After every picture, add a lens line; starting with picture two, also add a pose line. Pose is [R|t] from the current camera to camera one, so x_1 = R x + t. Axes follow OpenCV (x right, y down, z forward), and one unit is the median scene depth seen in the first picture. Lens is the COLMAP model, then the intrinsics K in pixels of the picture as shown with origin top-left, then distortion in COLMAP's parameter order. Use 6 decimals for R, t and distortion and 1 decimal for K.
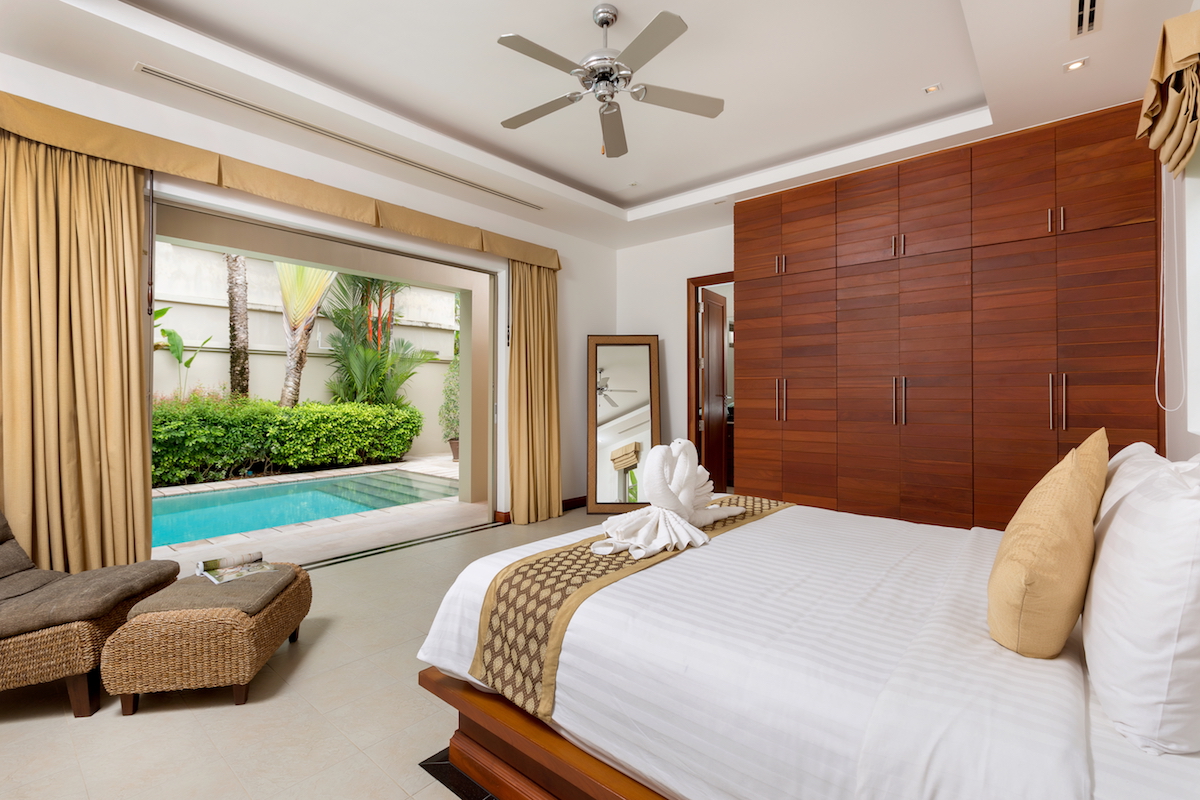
lens RADIAL K [[541.1, 0, 590.9], [0, 541.1, 389.2], [0, 0, 1]] dist [-0.000021, -0.000082]
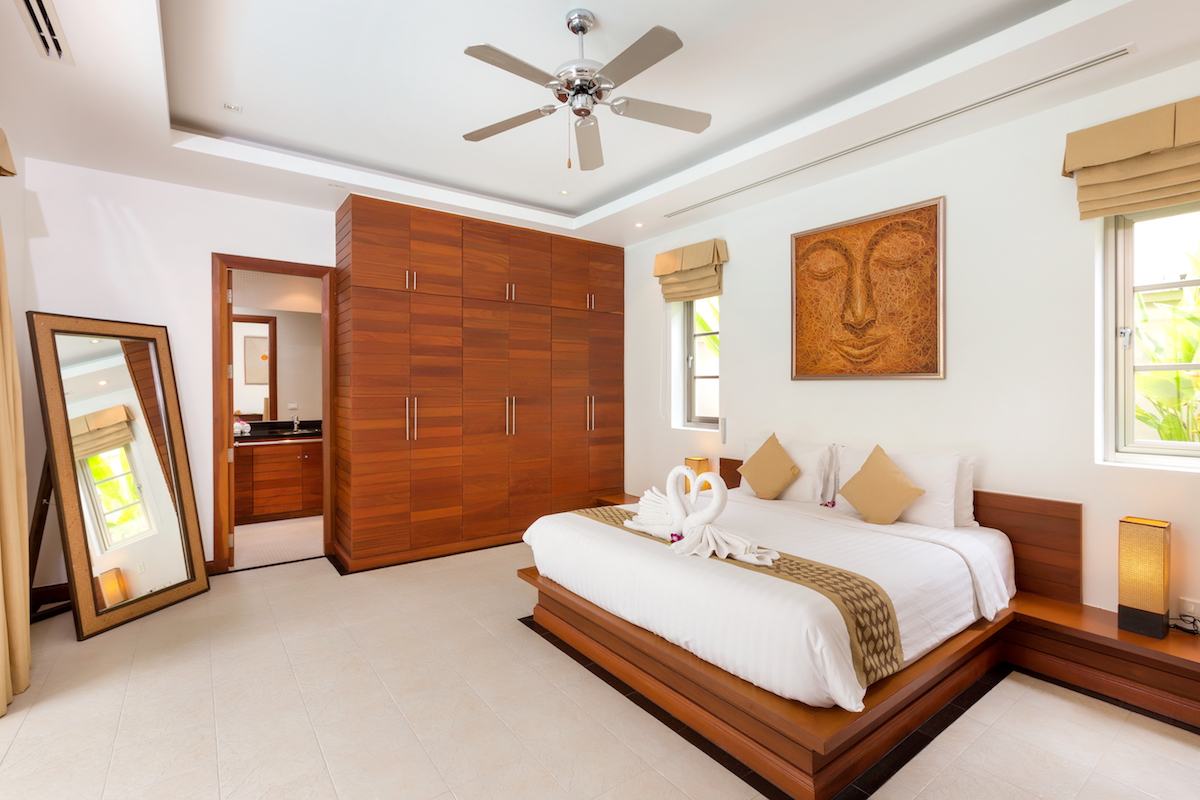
lens RADIAL K [[541.1, 0, 590.9], [0, 541.1, 389.2], [0, 0, 1]] dist [-0.000021, -0.000082]
pose [[0.217478, 0.000363, 0.976065, -0.607307], [-0.006167, 0.999980, 0.001002, -0.041995], [-0.976046, -0.006237, 0.217476, 0.531898]]
